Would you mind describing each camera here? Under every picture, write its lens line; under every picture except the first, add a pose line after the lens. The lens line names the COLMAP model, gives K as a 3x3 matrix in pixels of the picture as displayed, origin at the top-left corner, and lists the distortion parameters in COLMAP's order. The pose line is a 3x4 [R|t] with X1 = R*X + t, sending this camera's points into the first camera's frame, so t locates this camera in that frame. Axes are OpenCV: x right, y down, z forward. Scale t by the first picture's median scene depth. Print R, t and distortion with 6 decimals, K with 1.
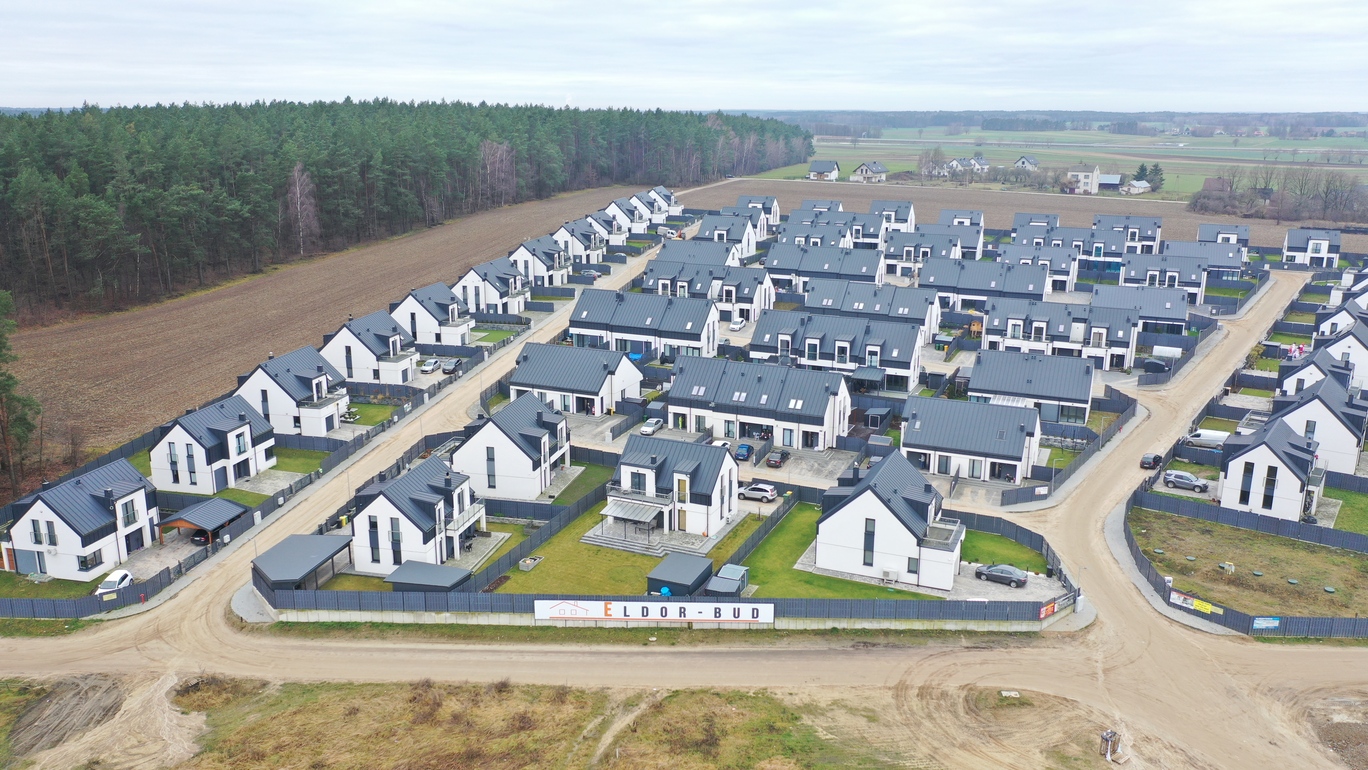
lens RADIAL K [[1078.8, 0, 679.8], [0, 1078.8, 392.2], [0, 0, 1]] dist [0.000590, -0.003818]
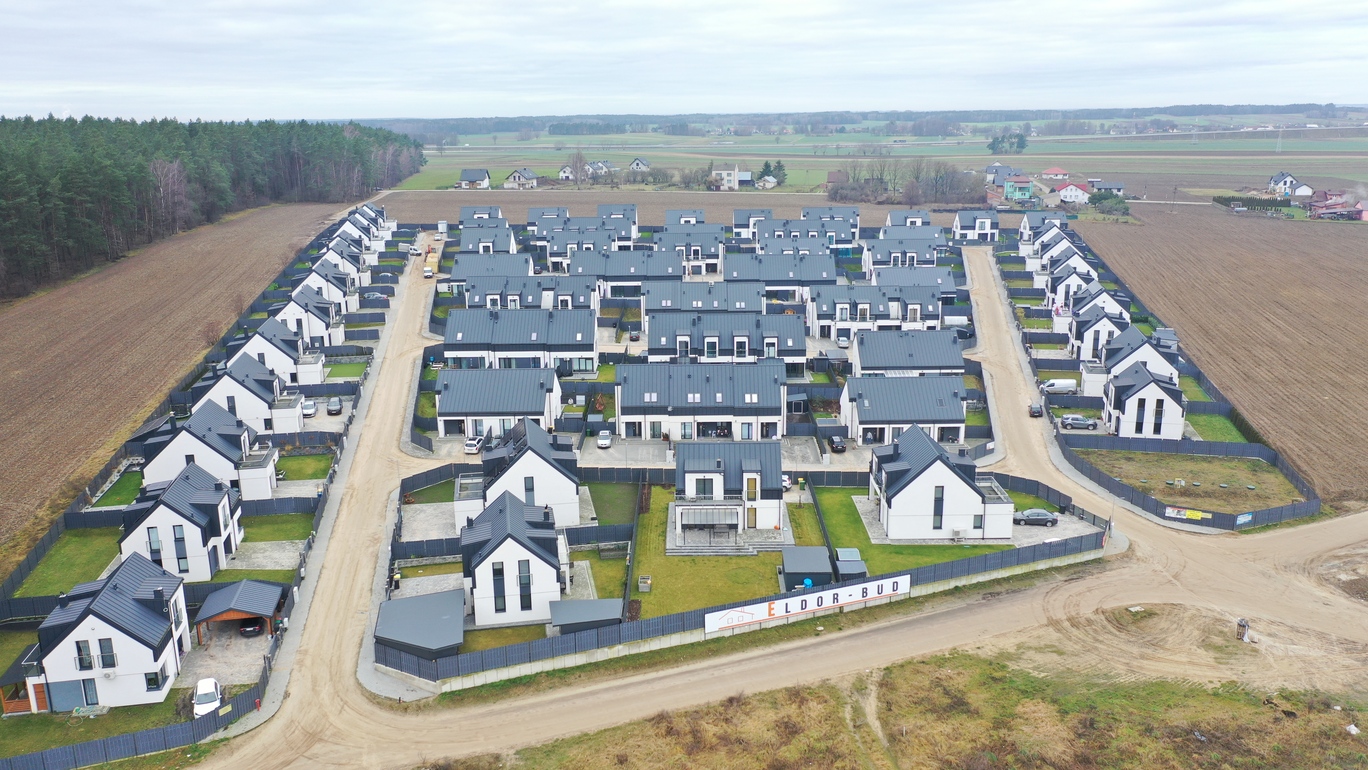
lens RADIAL K [[1078.8, 0, 684.0], [0, 1078.8, 393.6], [0, 0, 1]] dist [0.000590, -0.003818]
pose [[0.917949, -0.115891, 0.379393, -0.398208], [0.117673, 0.992879, 0.018576, -0.023356], [-0.378844, 0.027592, 0.925049, 0.065097]]
